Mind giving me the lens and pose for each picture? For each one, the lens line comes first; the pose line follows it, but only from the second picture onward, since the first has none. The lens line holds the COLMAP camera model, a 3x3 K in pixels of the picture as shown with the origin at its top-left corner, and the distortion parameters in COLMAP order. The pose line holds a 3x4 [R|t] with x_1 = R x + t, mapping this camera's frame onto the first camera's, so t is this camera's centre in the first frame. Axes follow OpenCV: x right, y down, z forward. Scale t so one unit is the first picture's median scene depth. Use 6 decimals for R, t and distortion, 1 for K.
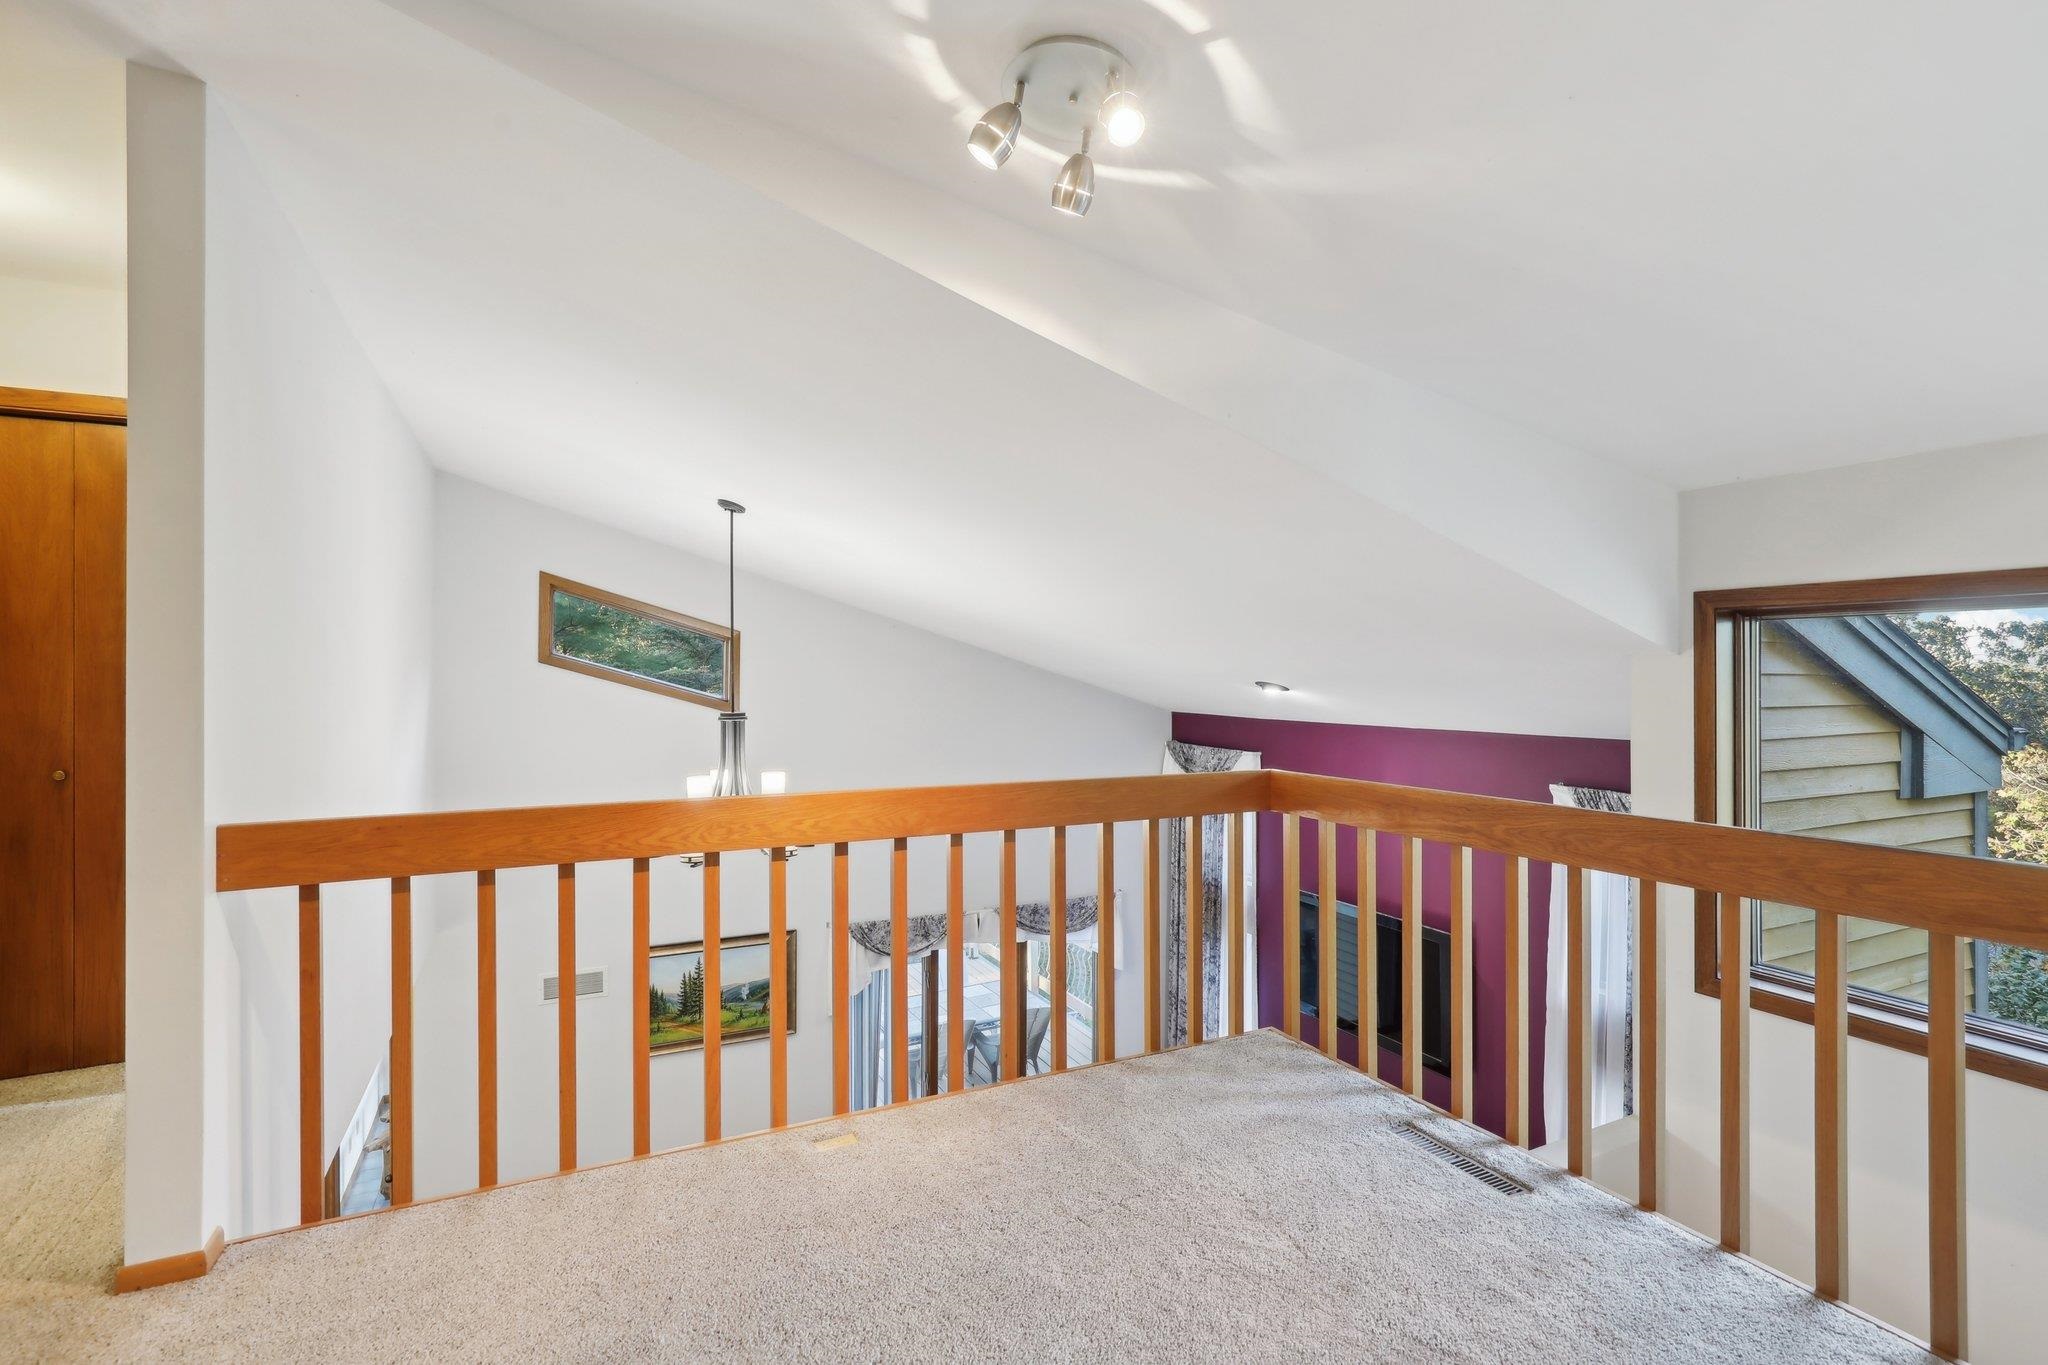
lens RADIAL K [[957.7, 0, 1035.0], [0, 957.7, 670.8], [0, 0, 1]] dist [-0.001171, -0.000401]
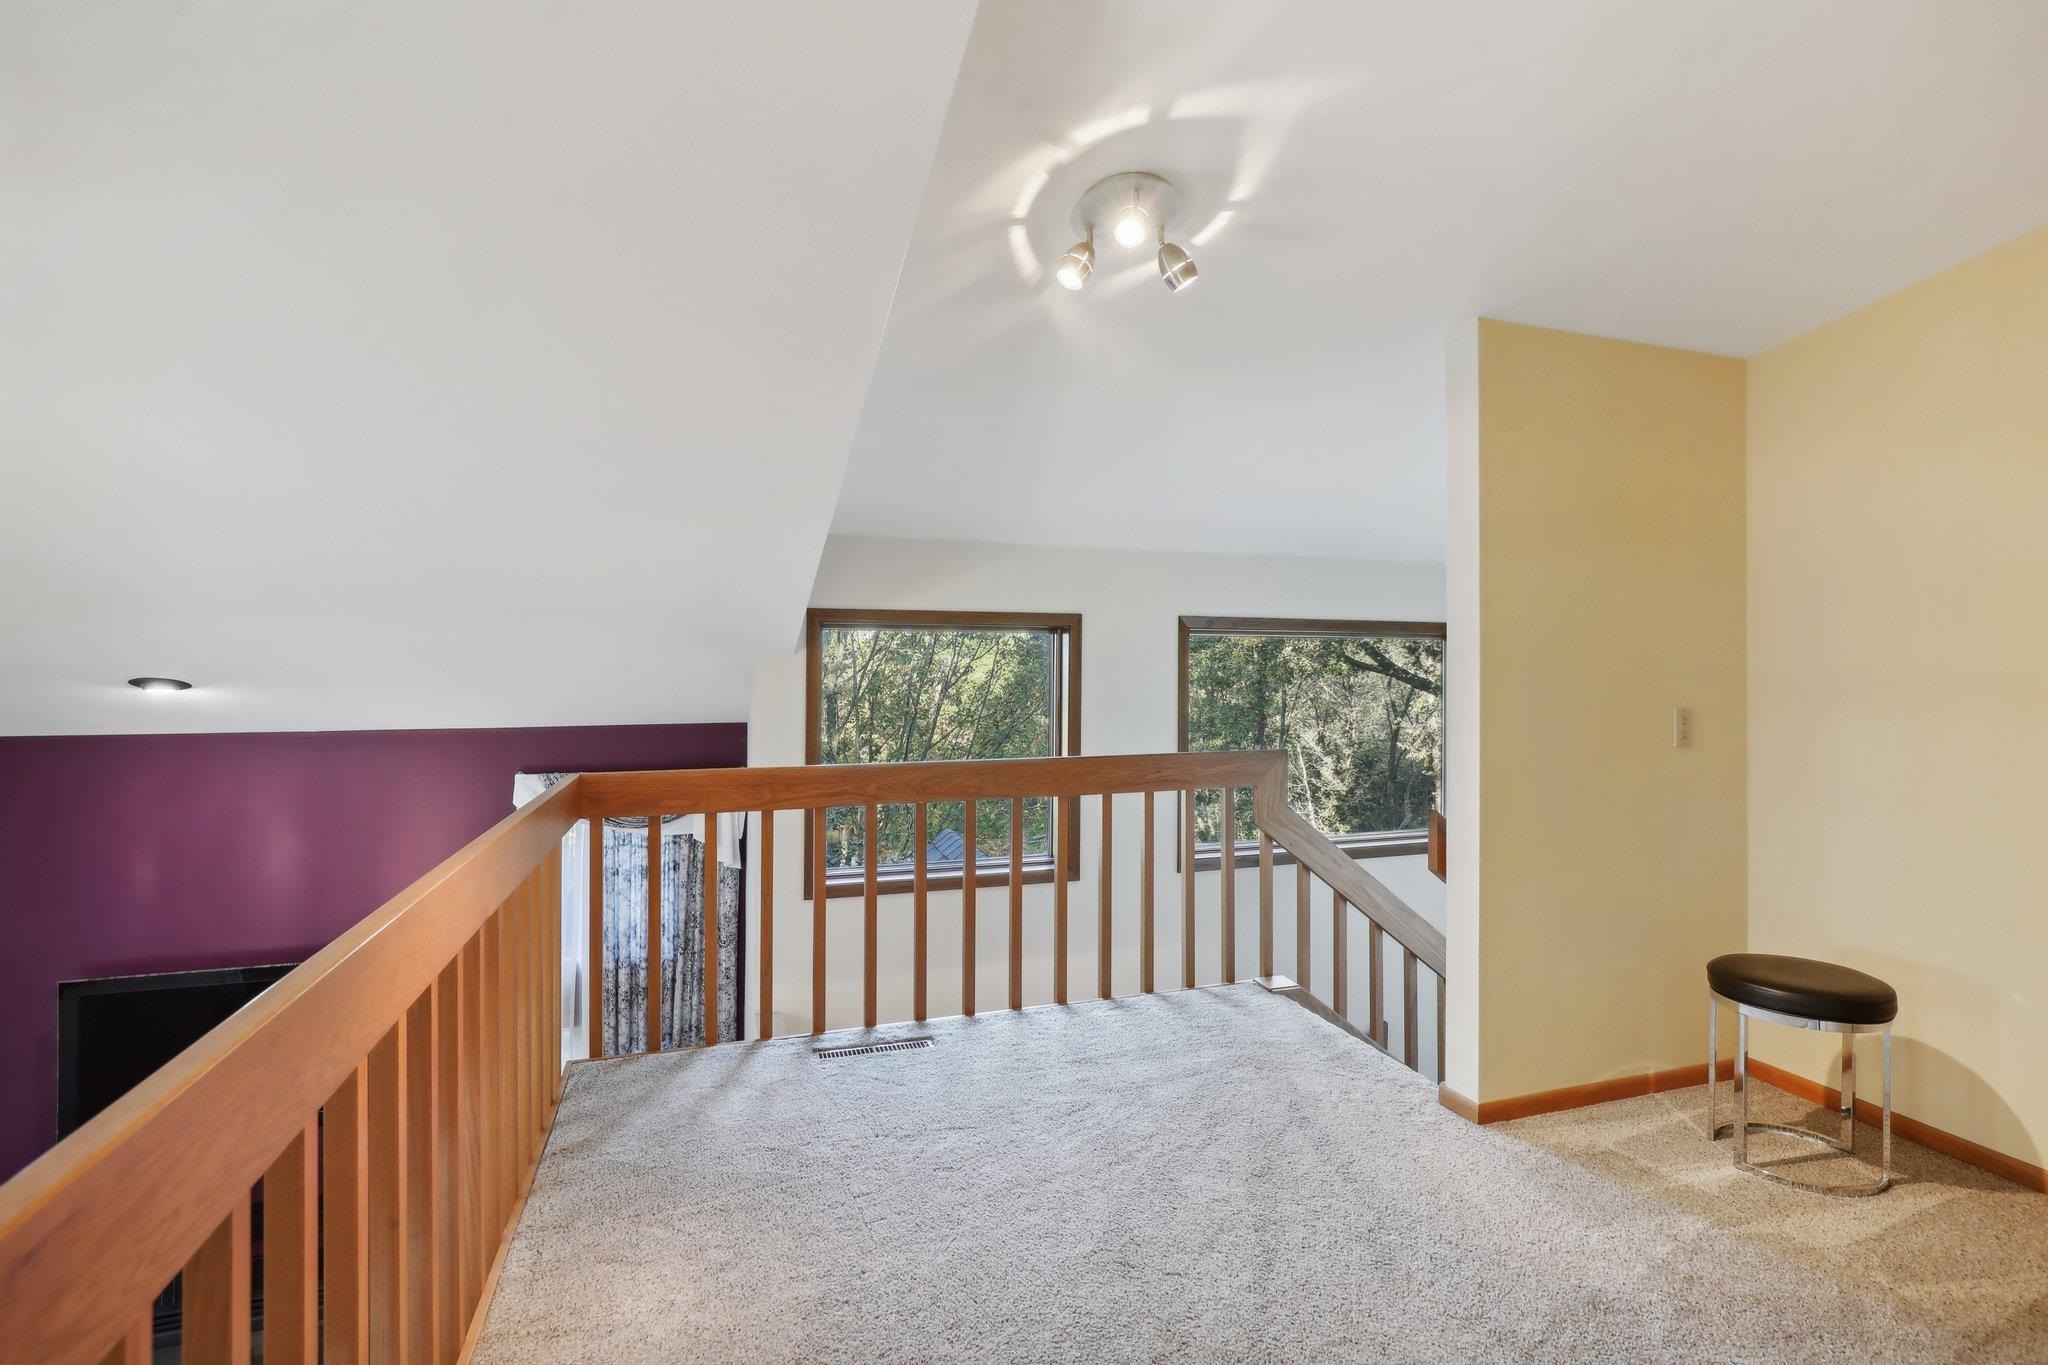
lens RADIAL K [[957.7, 0, 1035.0], [0, 957.7, 670.8], [0, 0, 1]] dist [-0.001171, -0.000401]
pose [[0.171870, -0.012224, 0.985044, -0.688263], [-0.002162, 0.999916, 0.012786, -0.009660], [-0.985117, -0.004327, 0.171829, 0.507743]]
